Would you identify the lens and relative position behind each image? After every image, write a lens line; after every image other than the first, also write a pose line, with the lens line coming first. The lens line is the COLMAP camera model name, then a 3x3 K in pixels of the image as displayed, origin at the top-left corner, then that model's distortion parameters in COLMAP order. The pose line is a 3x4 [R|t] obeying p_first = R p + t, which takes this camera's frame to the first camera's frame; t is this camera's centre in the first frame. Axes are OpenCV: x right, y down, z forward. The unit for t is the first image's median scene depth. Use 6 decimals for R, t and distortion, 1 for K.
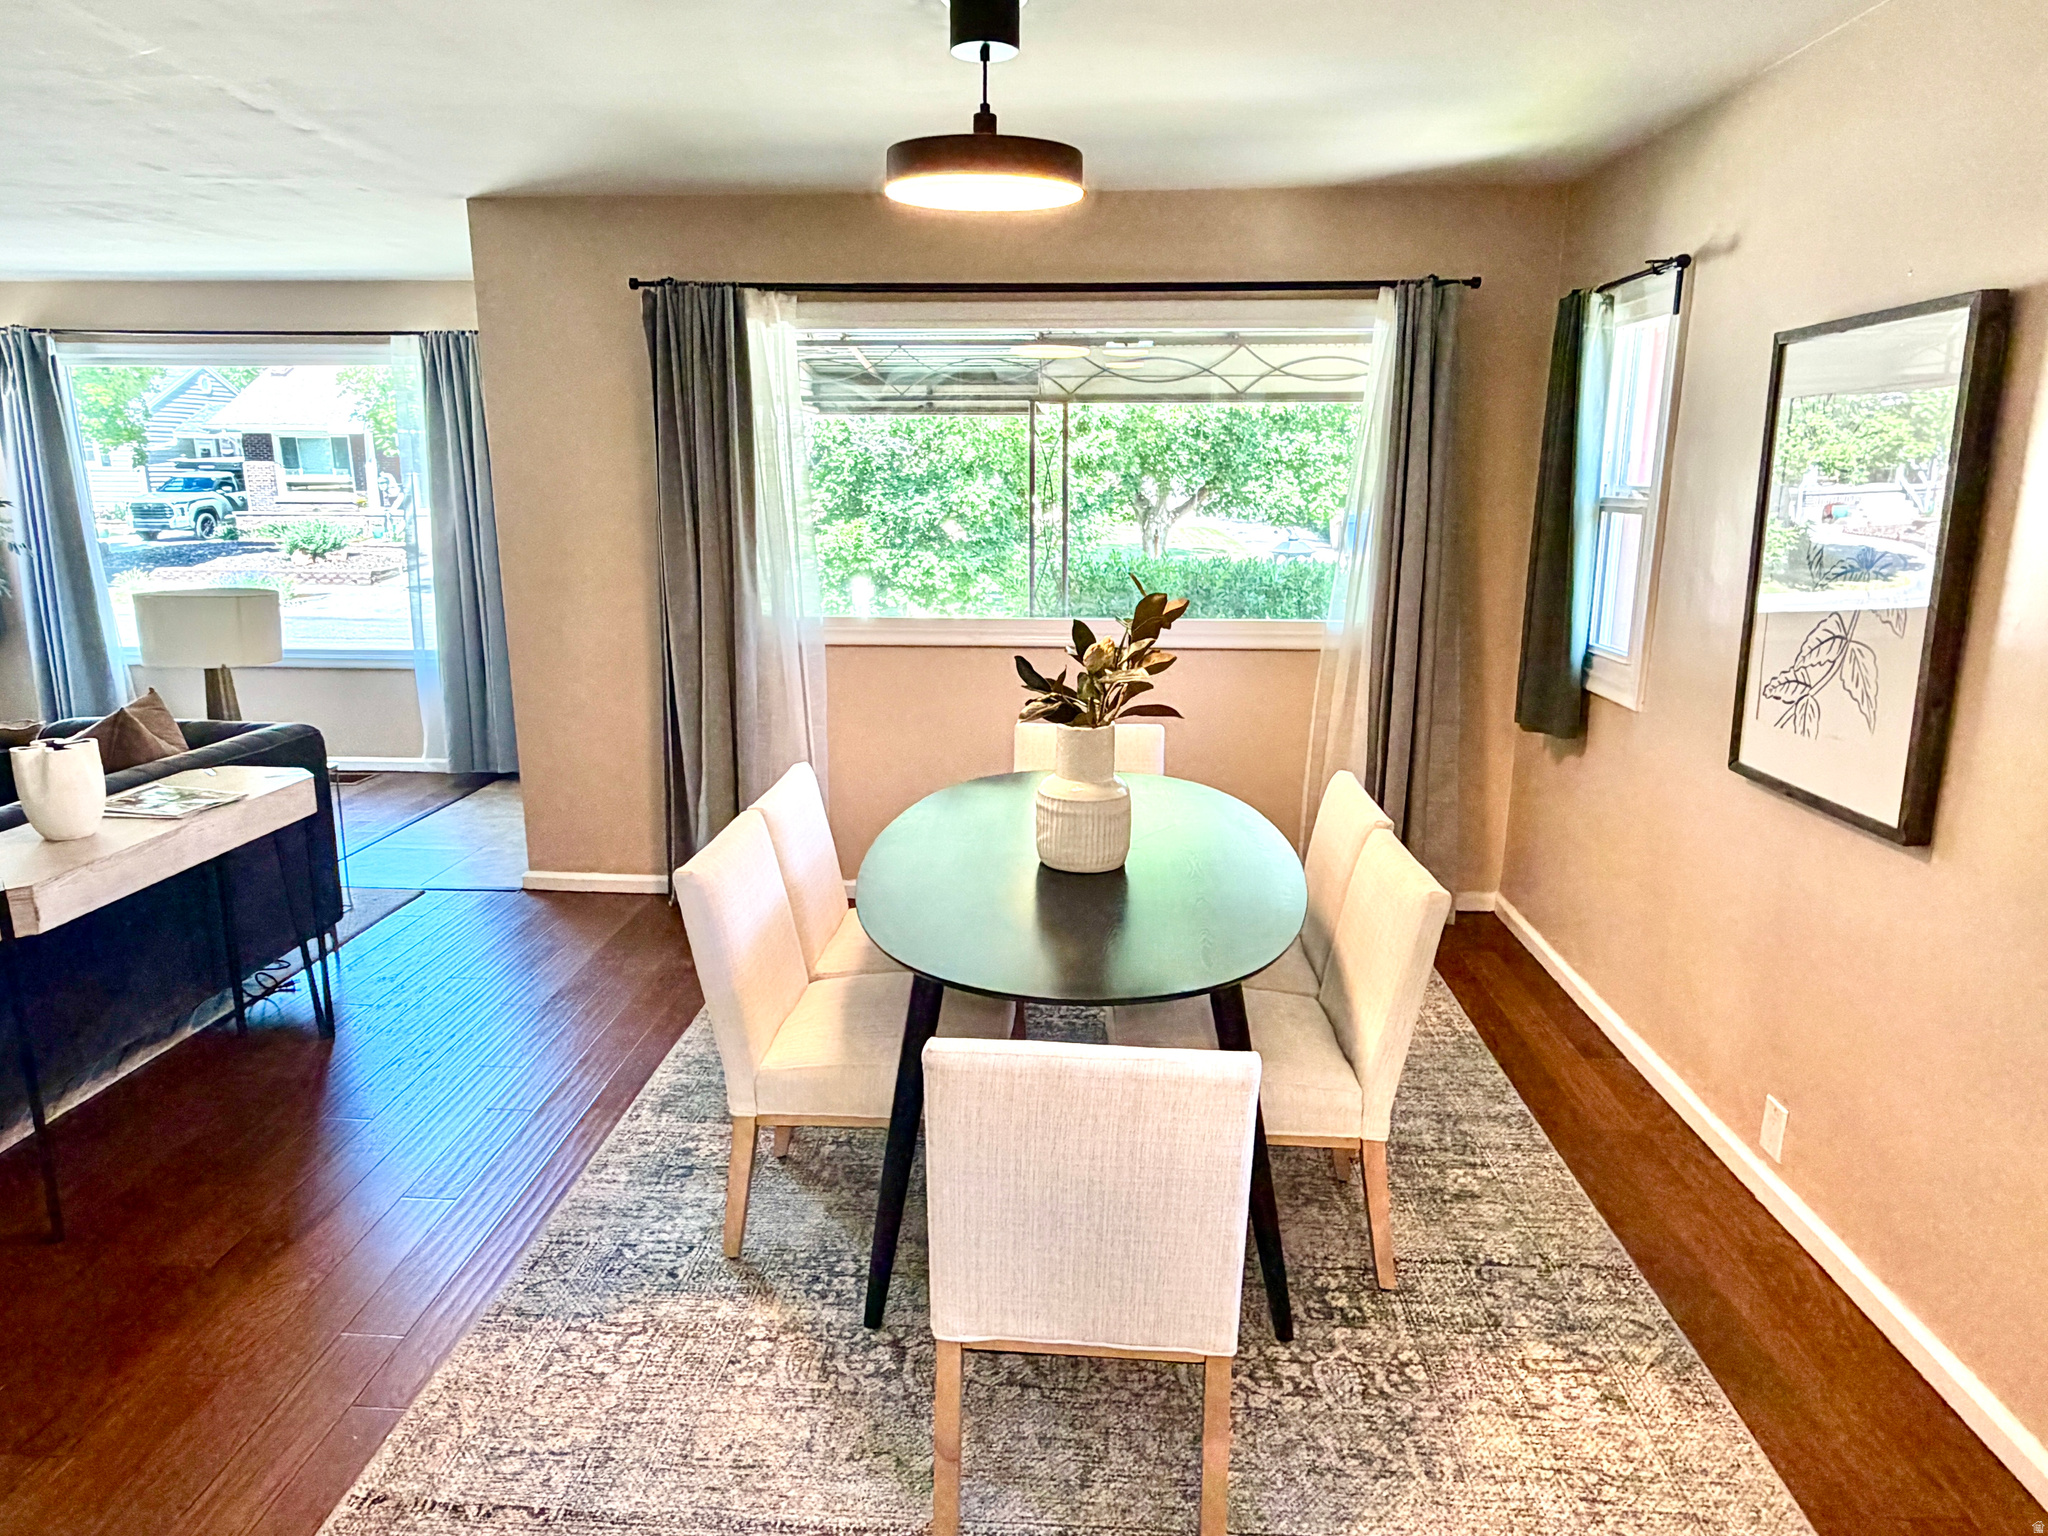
lens RADIAL K [[1279.1, 0, 1018.0], [0, 1279.1, 759.9], [0, 0, 1]] dist [0.004100, -0.001242]
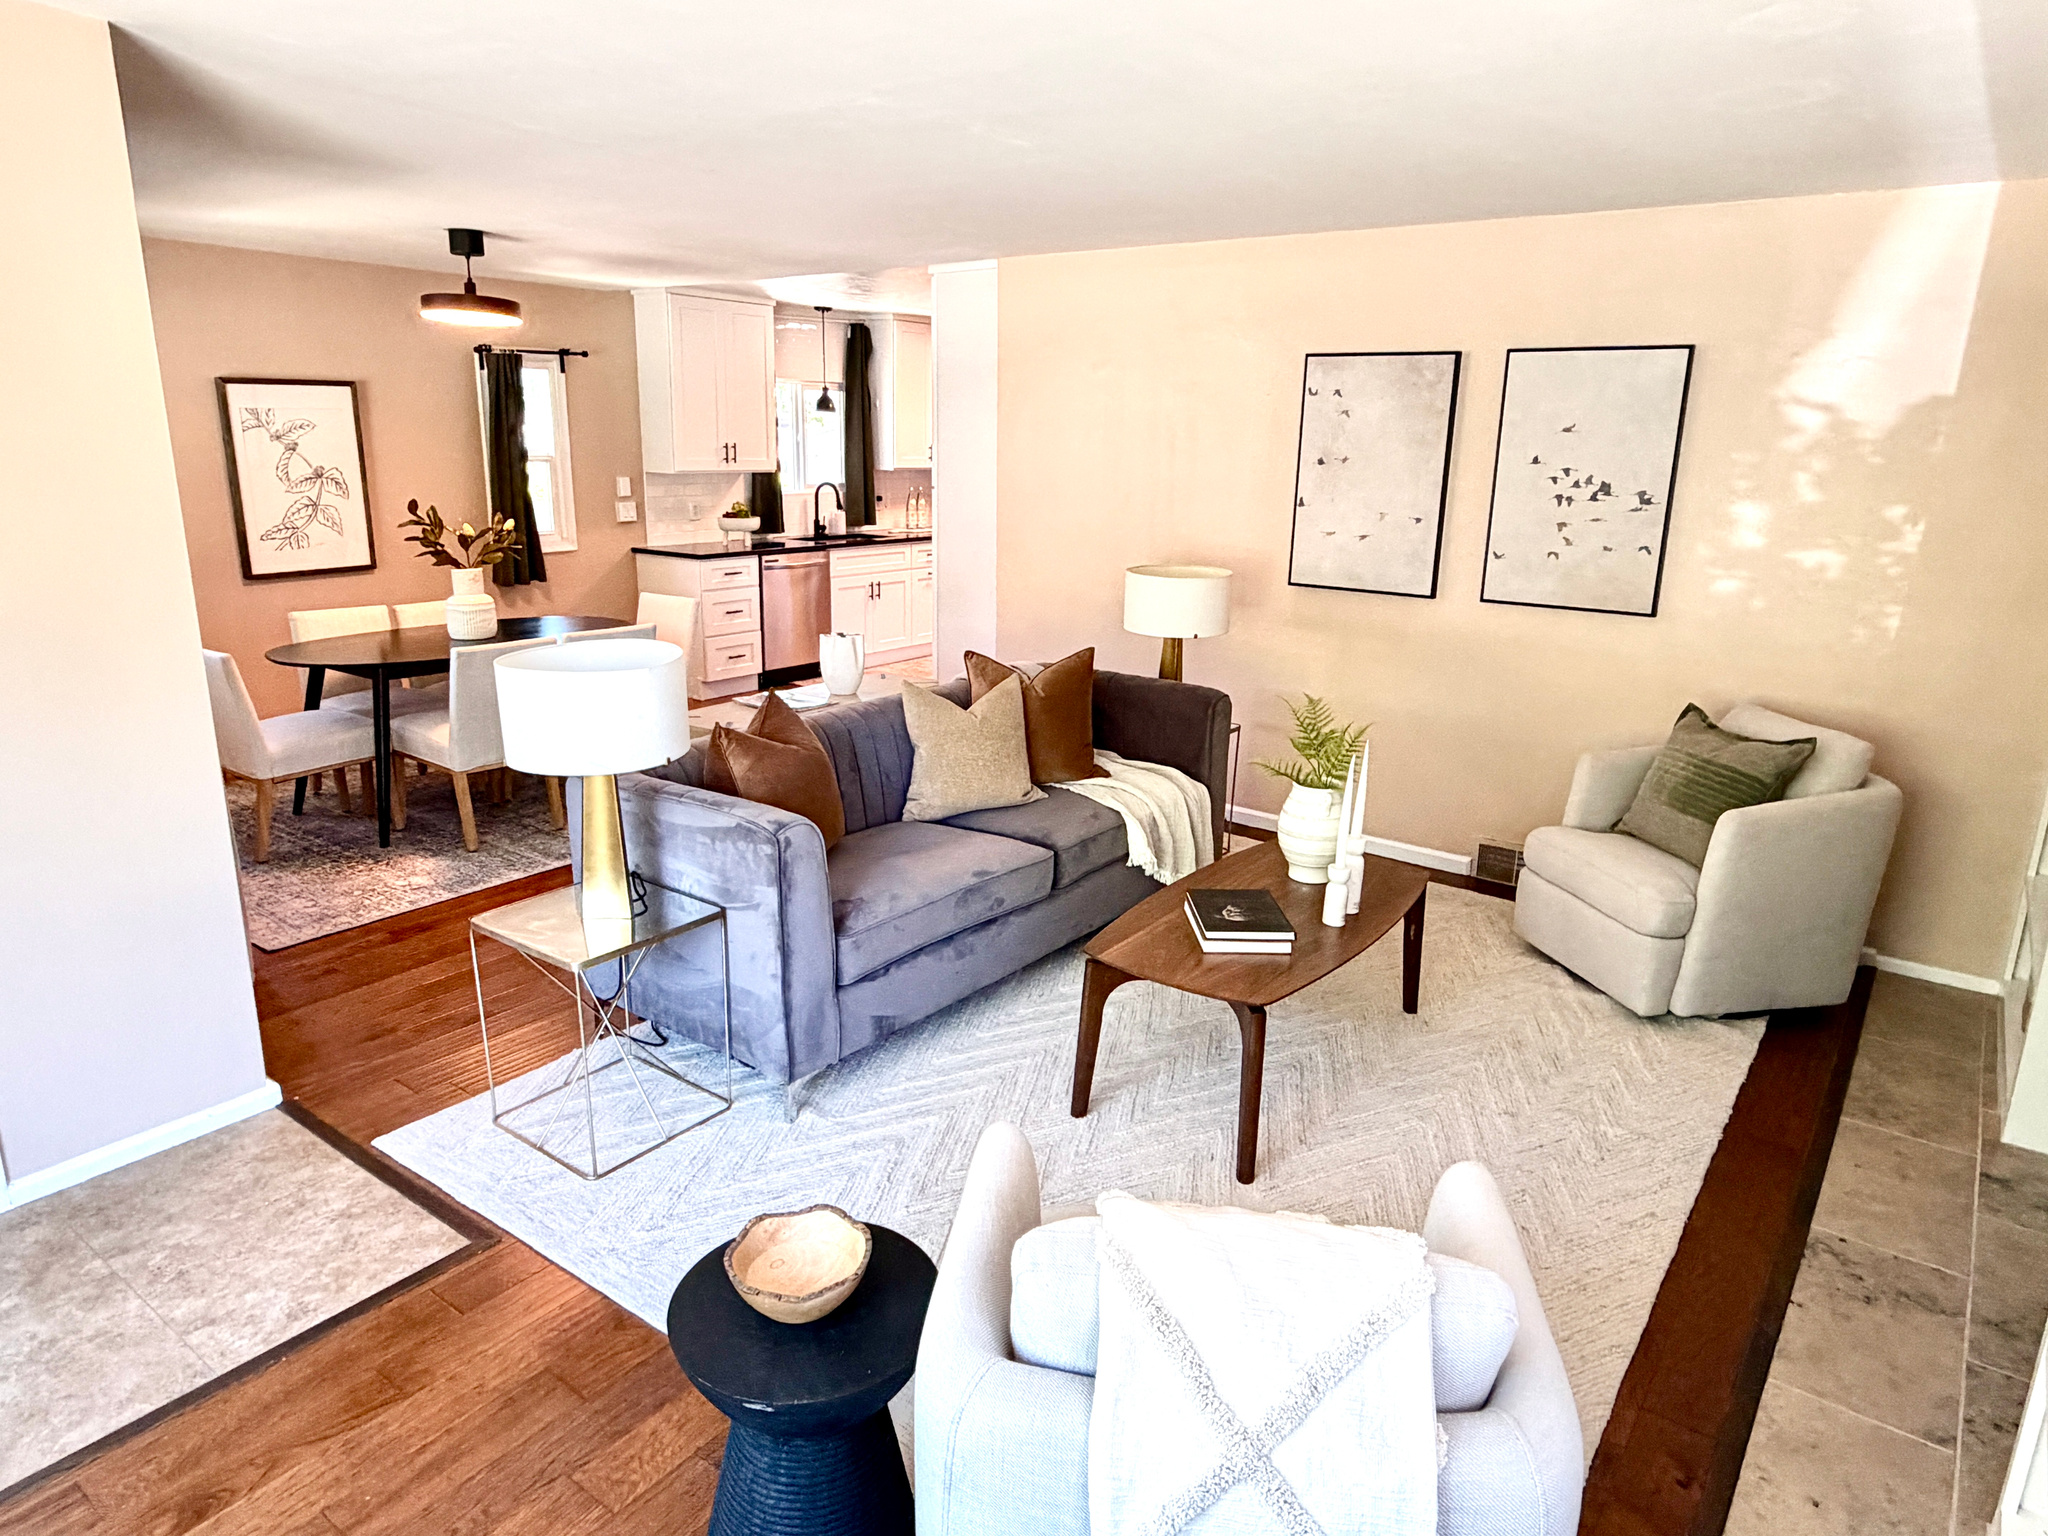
lens RADIAL K [[1279.1, 0, 1024.5], [0, 1279.1, 769.0], [0, 0, 1]] dist [0.004100, -0.001242]
pose [[-0.836932, -0.155618, 0.524716, -1.183357], [0.103017, 0.896797, 0.430282, -0.343667], [-0.537524, 0.414172, -0.734527, 1.383366]]
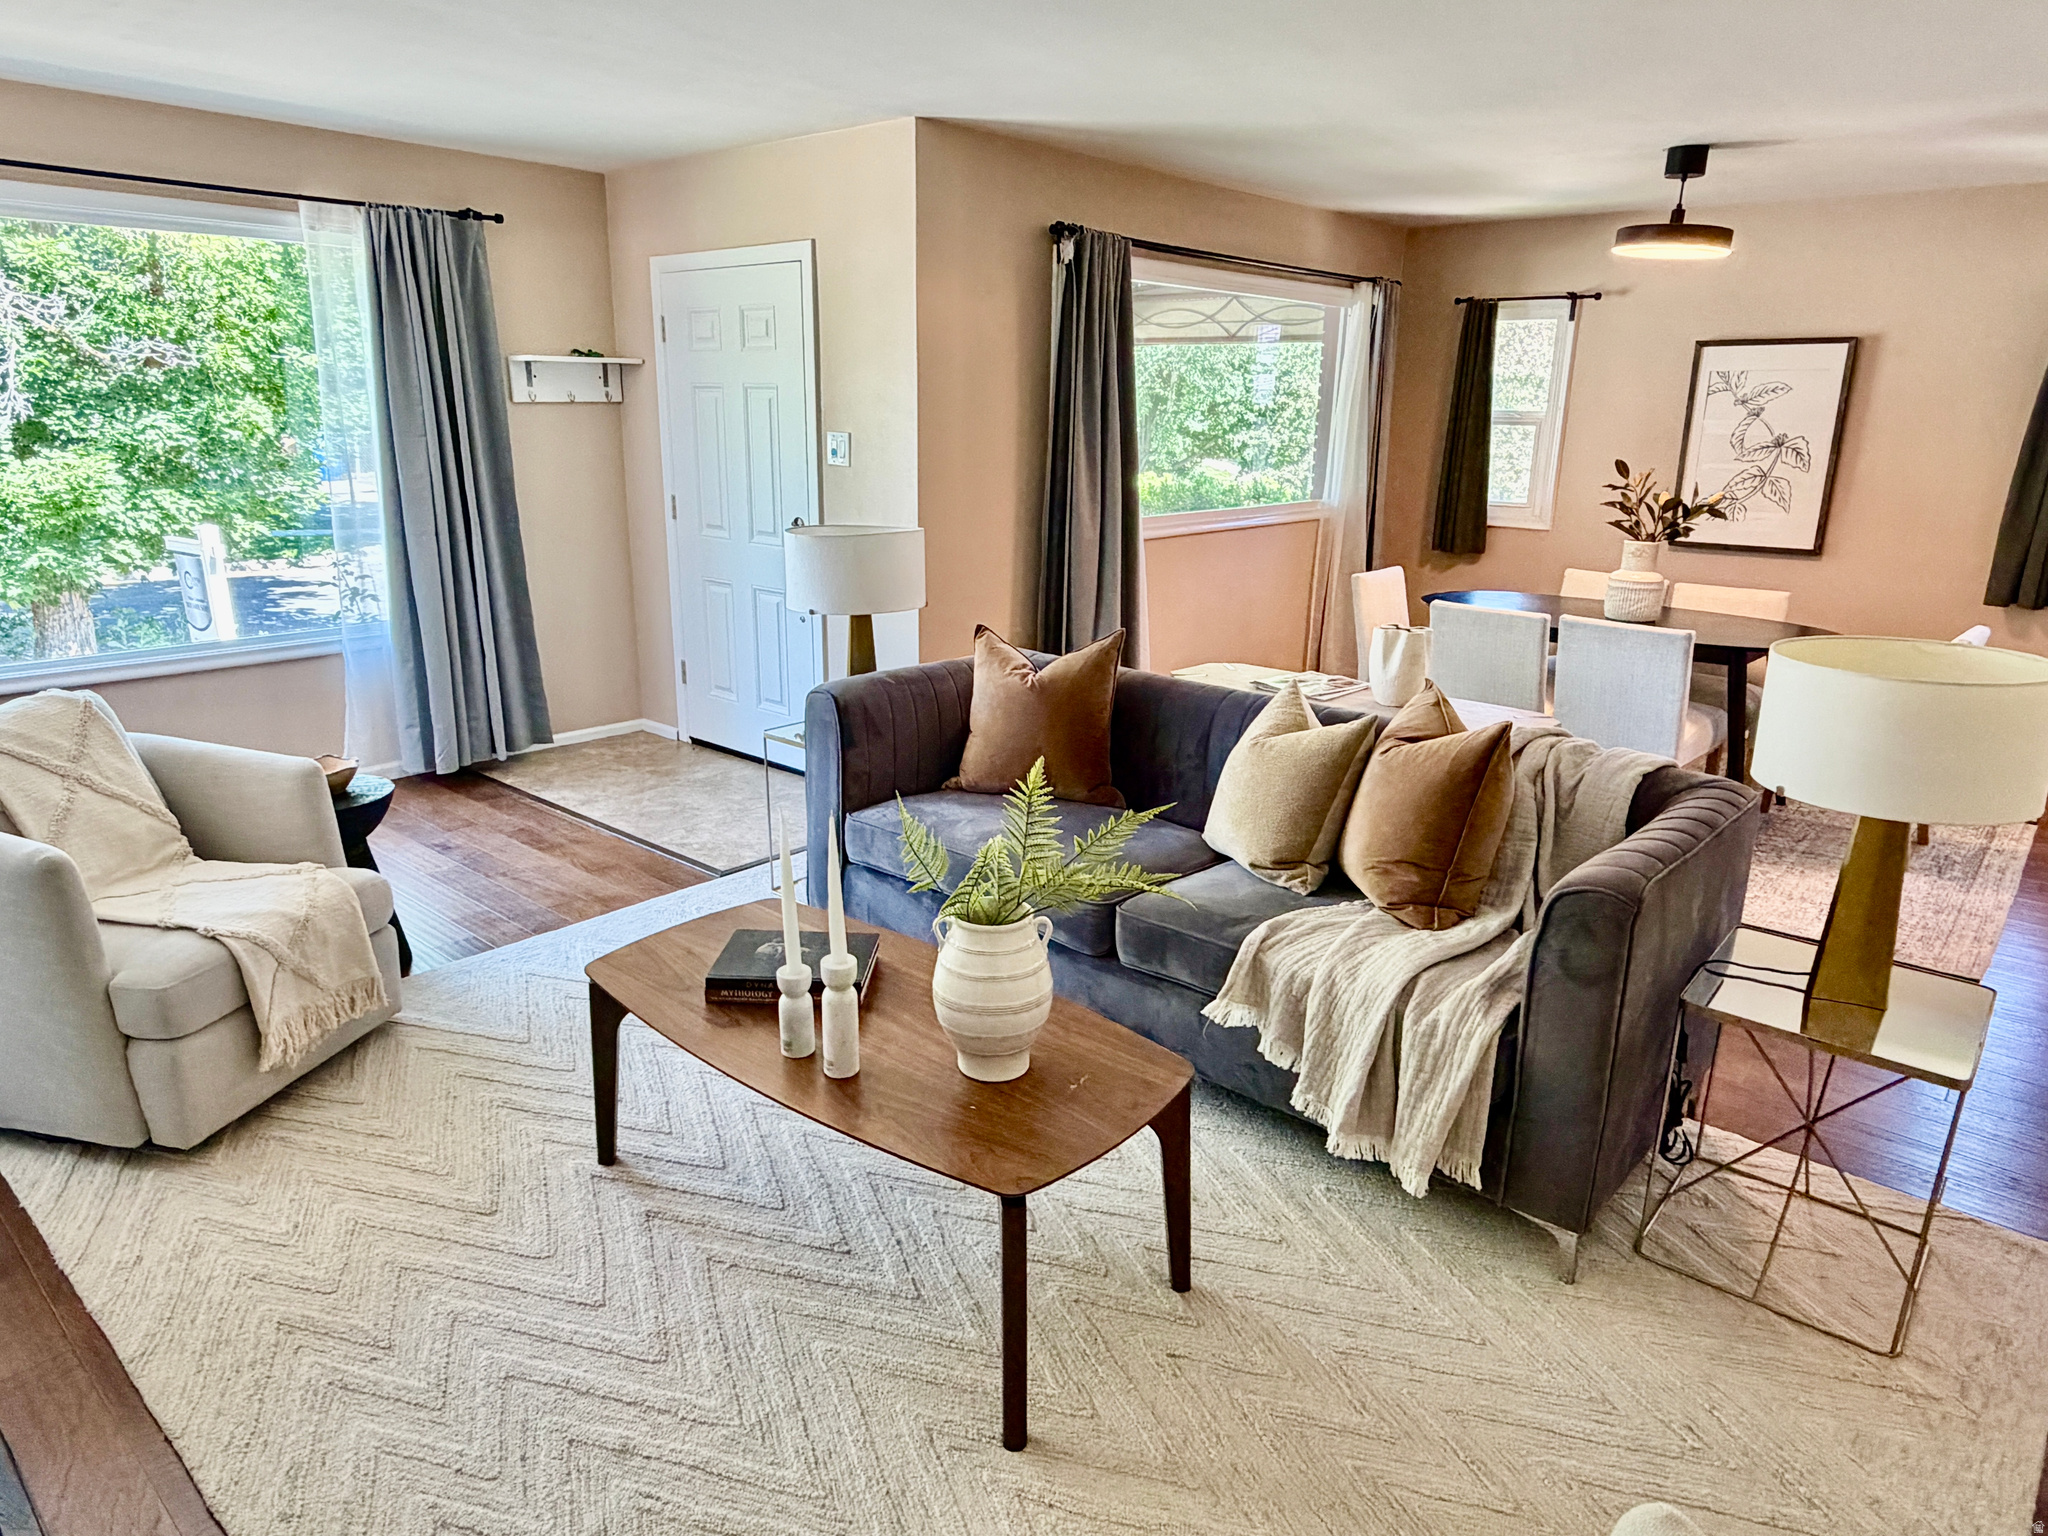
lens RADIAL K [[1279.1, 0, 1019.1], [0, 1279.1, 786.4], [0, 0, 1]] dist [0.004100, -0.001242]
pose [[0.622709, -0.222848, 0.750048, -1.261334], [0.160682, 0.974575, 0.156155, -0.074864], [-0.765777, 0.023280, 0.642684, 0.316005]]
